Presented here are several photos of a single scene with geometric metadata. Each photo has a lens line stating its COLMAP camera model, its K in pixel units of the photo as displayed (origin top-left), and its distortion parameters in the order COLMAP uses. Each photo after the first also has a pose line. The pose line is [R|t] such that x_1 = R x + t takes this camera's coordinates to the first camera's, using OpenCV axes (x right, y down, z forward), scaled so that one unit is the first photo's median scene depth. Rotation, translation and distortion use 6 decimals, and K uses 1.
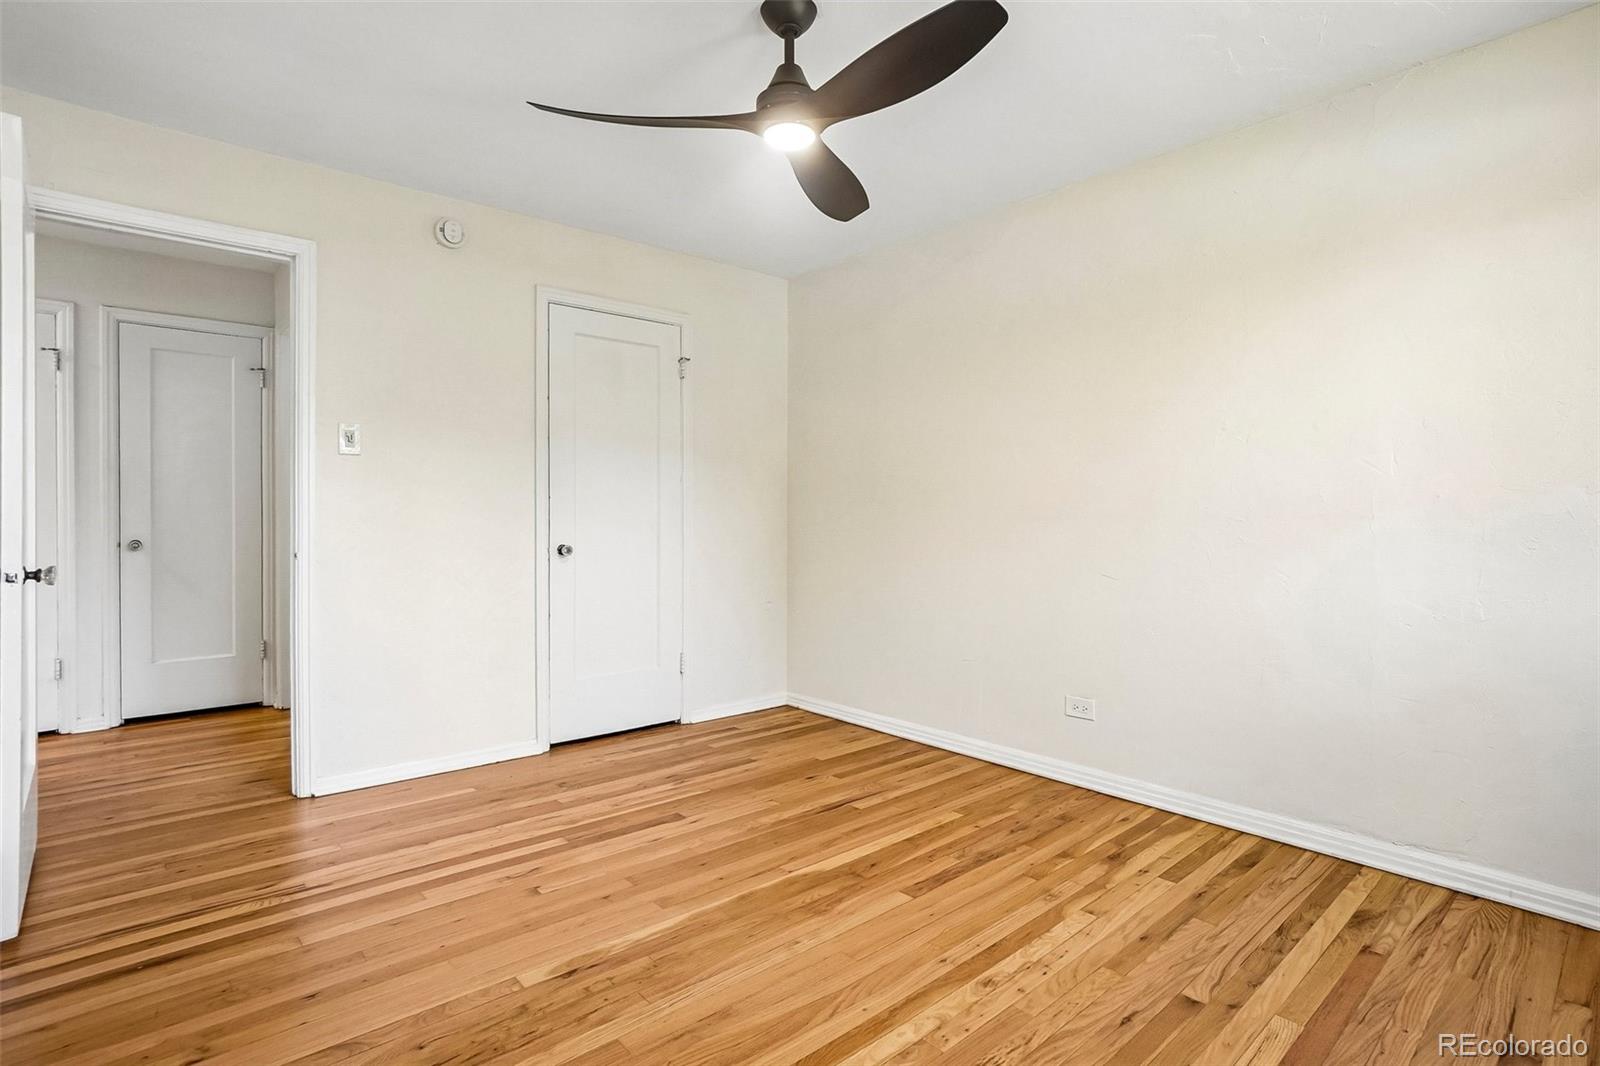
lens RADIAL K [[747.8, 0, 800.1], [0, 747.8, 514.3], [0, 0, 1]] dist [-0.040893, 0.018522]
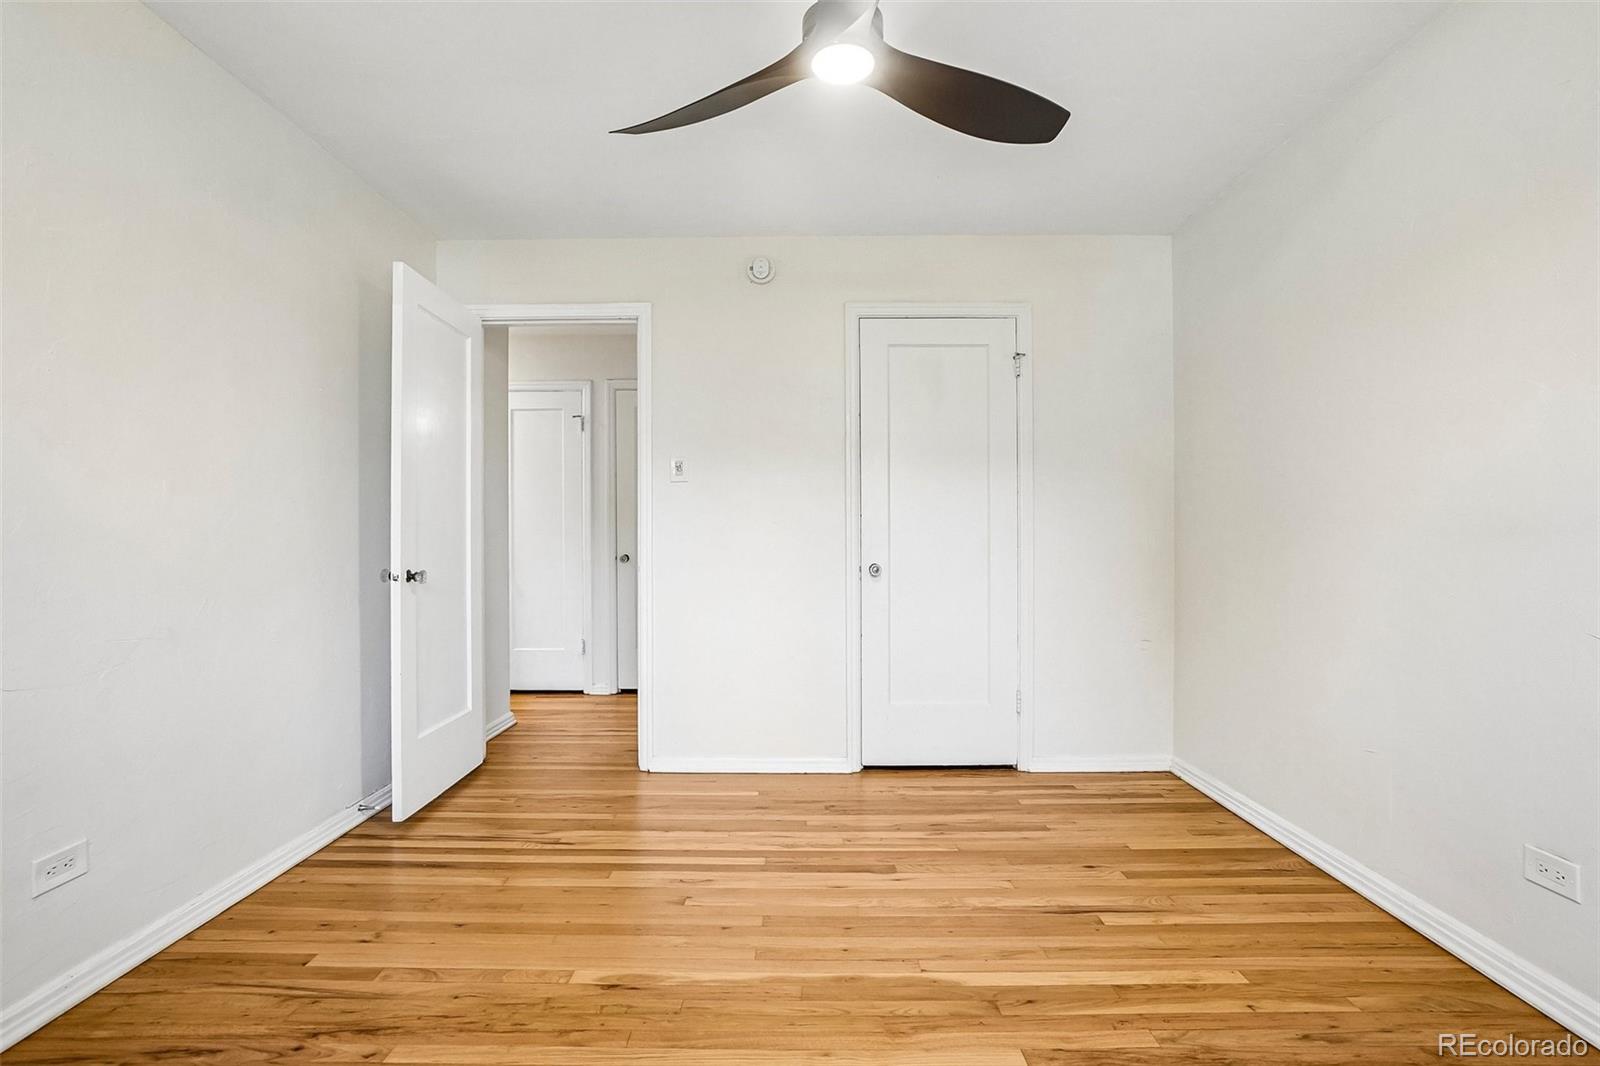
lens RADIAL K [[761.5, 0, 773.5], [0, 761.5, 537.5], [0, 0, 1]] dist [-0.045294, 0.019850]
pose [[0.768189, -0.002274, -0.640219, 0.265914], [0.005396, 0.999981, 0.002922, 0.003702], [0.640200, -0.005699, 0.768187, 0.183930]]
